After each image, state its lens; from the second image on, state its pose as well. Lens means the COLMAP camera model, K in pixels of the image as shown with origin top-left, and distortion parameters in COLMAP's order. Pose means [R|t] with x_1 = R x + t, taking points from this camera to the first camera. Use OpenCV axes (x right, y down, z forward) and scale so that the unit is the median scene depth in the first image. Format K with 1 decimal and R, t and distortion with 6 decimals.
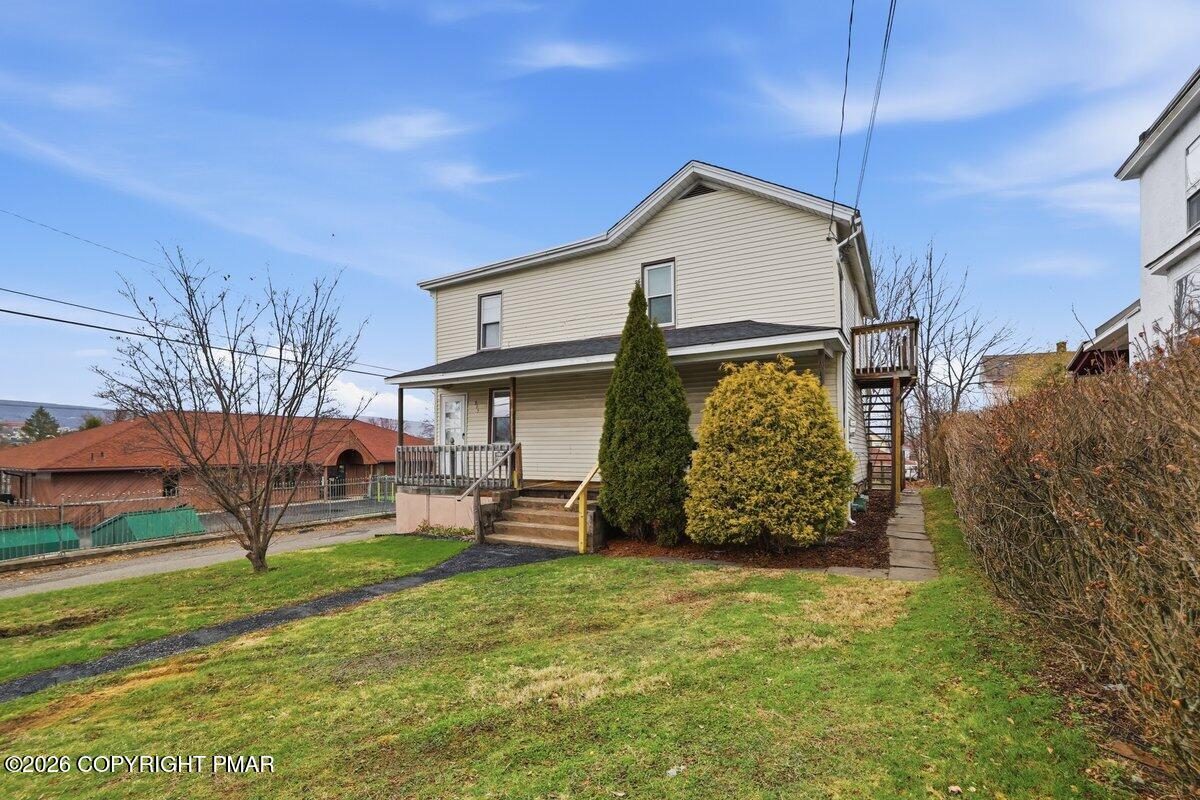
lens RADIAL K [[518.5, 0, 595.3], [0, 518.5, 397.5], [0, 0, 1]] dist [-0.047229, 0.018796]
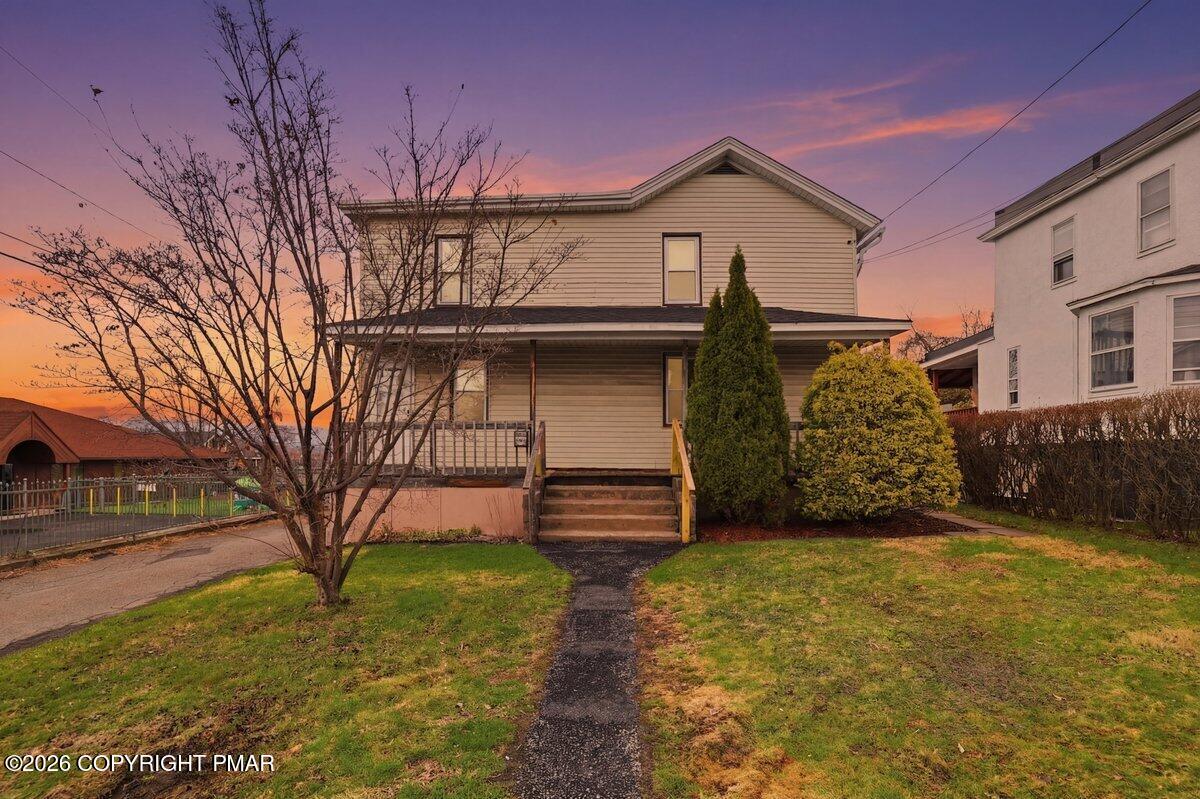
lens RADIAL K [[525.2, 0, 595.6], [0, 525.2, 415.9], [0, 0, 1]] dist [-0.047631, 0.019727]
pose [[0.886279, 0.040798, 0.461351, -0.518515], [-0.053983, 0.998423, 0.015411, 0.071368], [-0.459995, -0.038564, 0.887084, 0.255696]]
